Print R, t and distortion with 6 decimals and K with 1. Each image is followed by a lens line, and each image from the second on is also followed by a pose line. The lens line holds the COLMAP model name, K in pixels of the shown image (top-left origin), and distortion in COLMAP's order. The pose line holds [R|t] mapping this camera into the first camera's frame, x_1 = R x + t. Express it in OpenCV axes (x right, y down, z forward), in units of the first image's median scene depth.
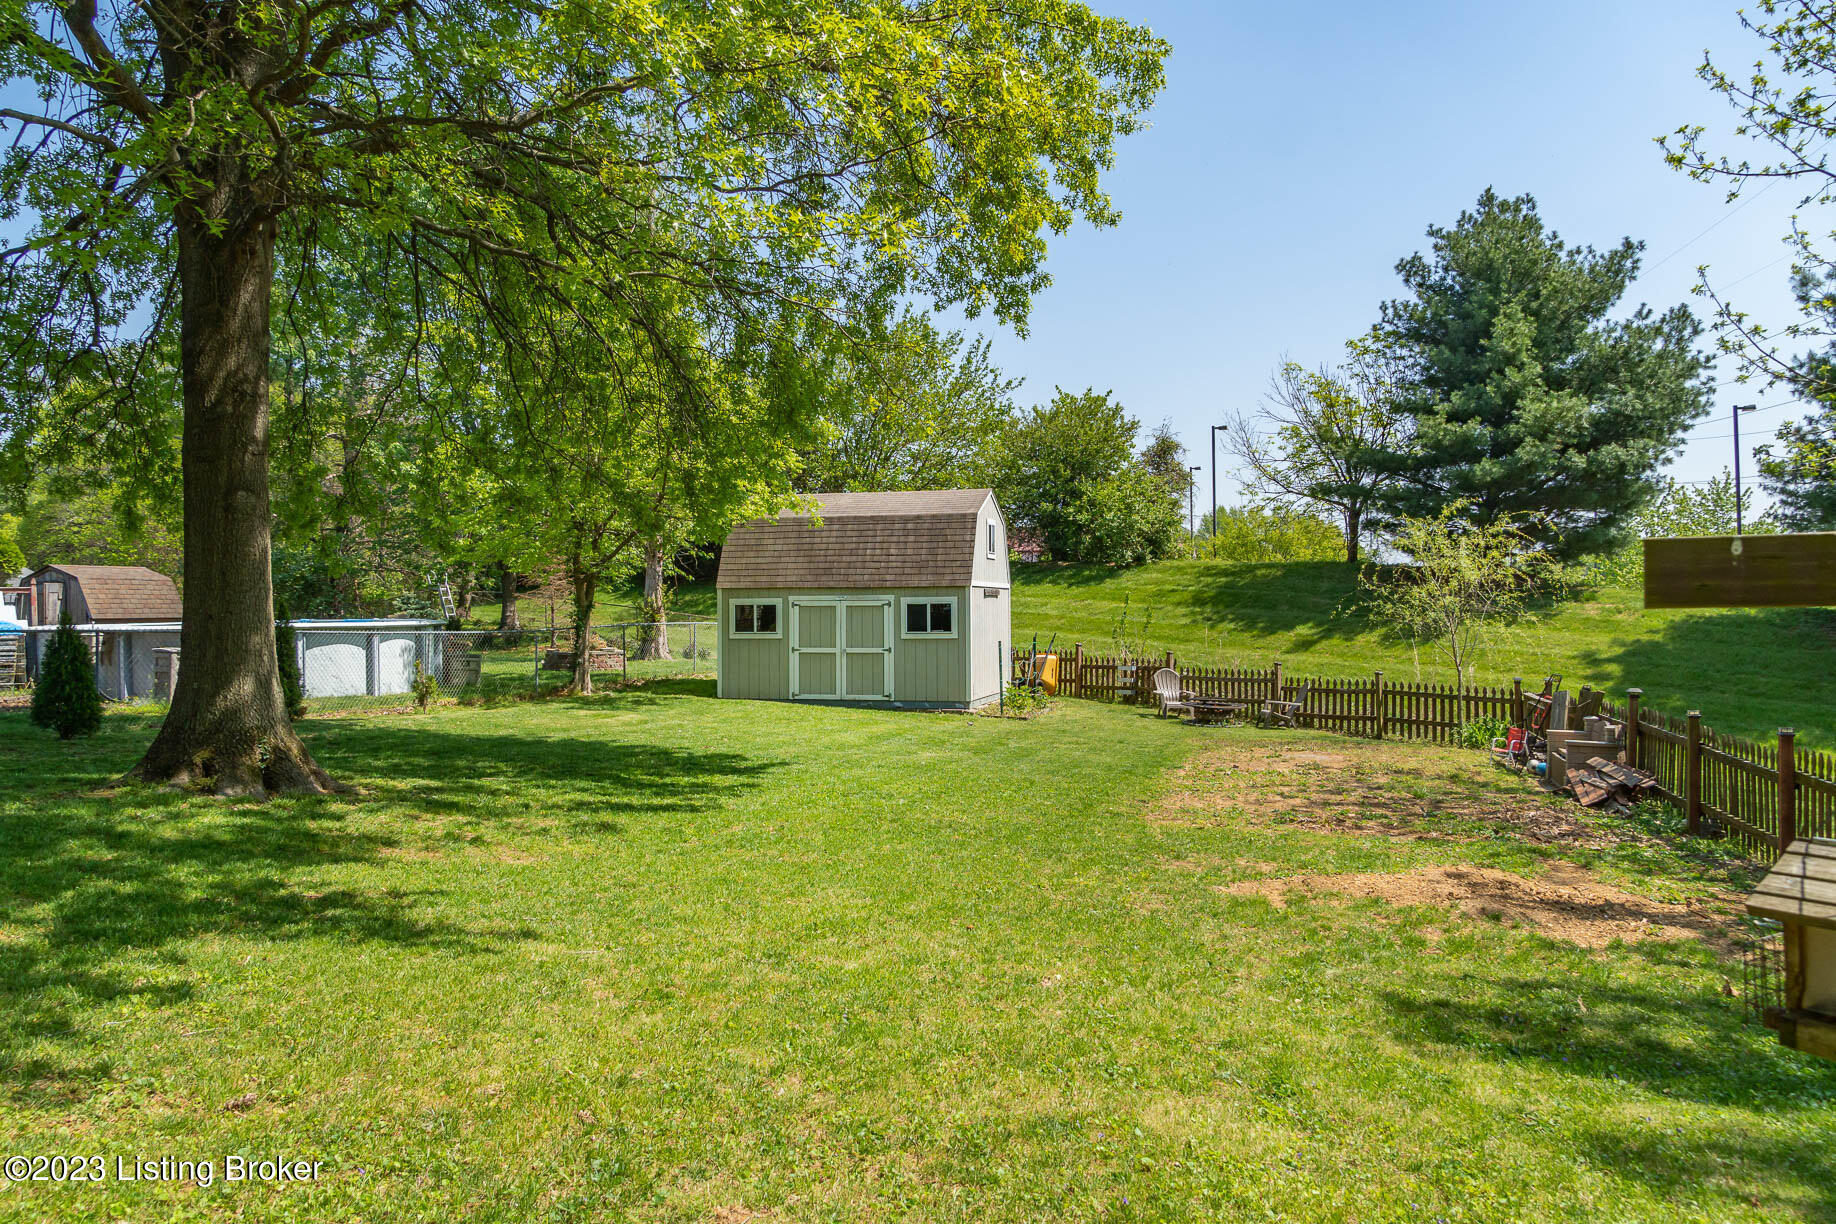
lens RADIAL K [[1420.1, 0, 915.7], [0, 1420.1, 613.0], [0, 0, 1]] dist [-0.000033, -0.000586]
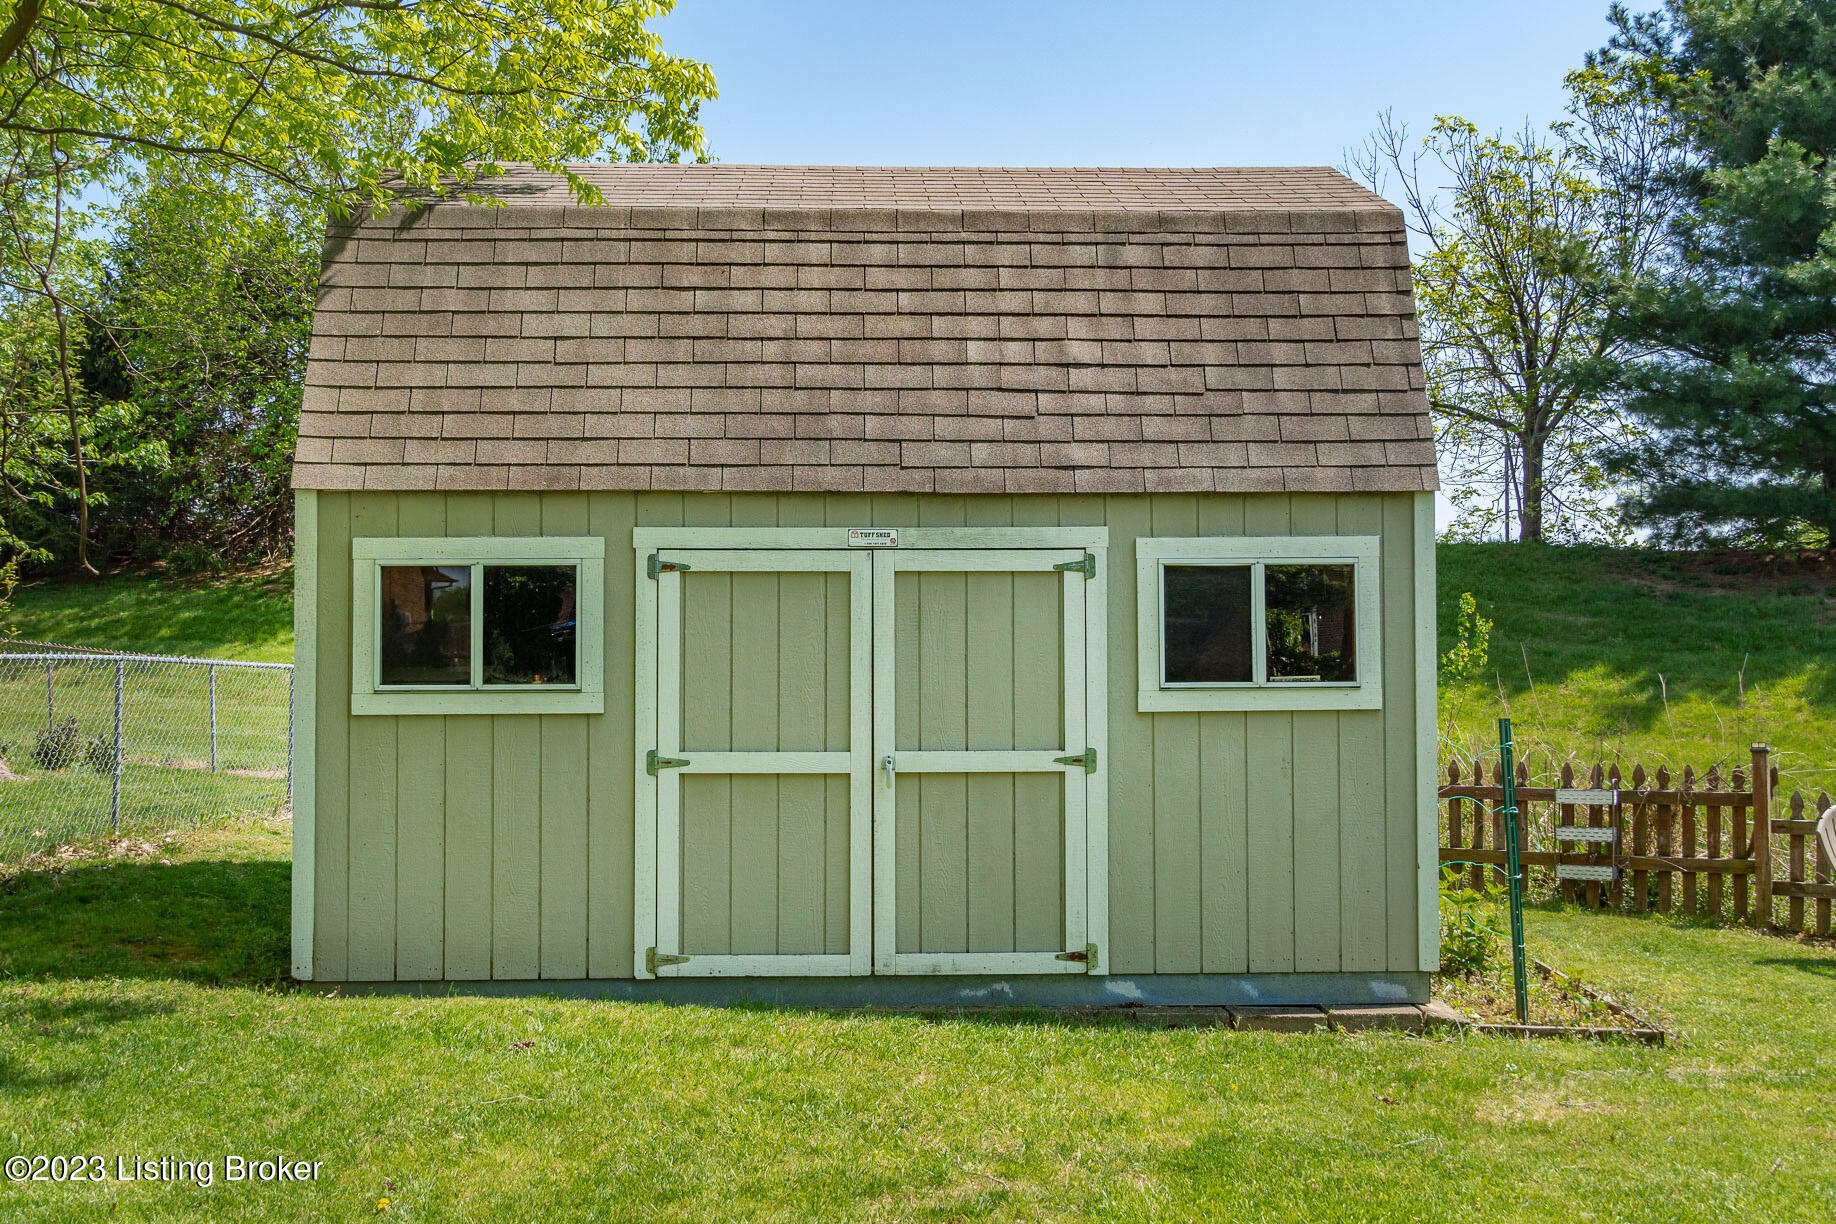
lens RADIAL K [[1917.9, 0, 920.1], [0, 1917.9, 611.6], [0, 0, 1]] dist [0.019977, 0.000000]
pose [[0.955406, 0.009959, 0.295128, -0.137281], [-0.001651, 0.999596, -0.028387, 0.010362], [-0.295291, 0.026634, 0.955036, 0.692130]]
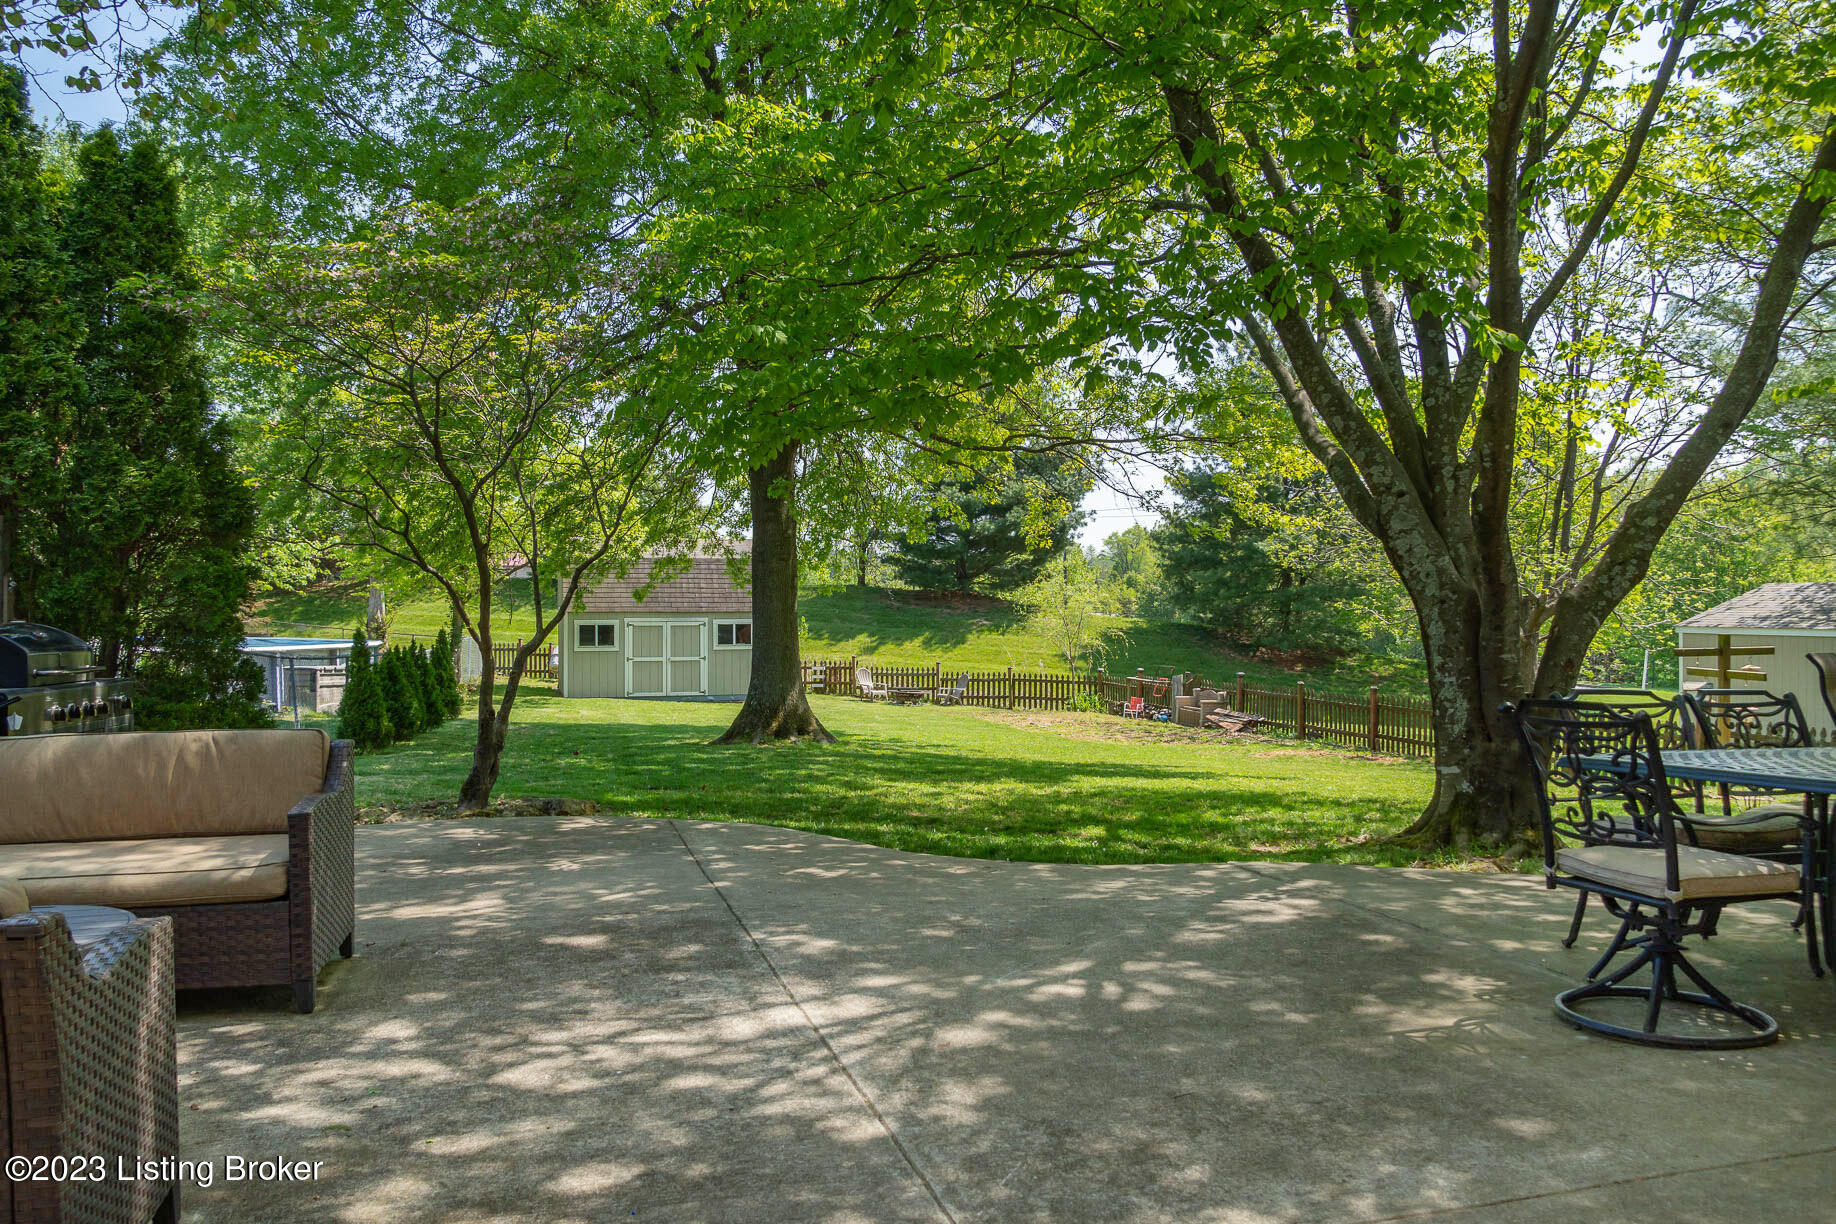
lens RADIAL K [[1420.1, 0, 919.5], [0, 1420.1, 615.7], [0, 0, 1]] dist [-0.000033, -0.000586]
pose [[0.853095, -0.000487, 0.521756, -0.543909], [0.000012, 1.000000, 0.000914, -0.015545], [-0.521756, -0.000774, 0.853094, -0.264246]]
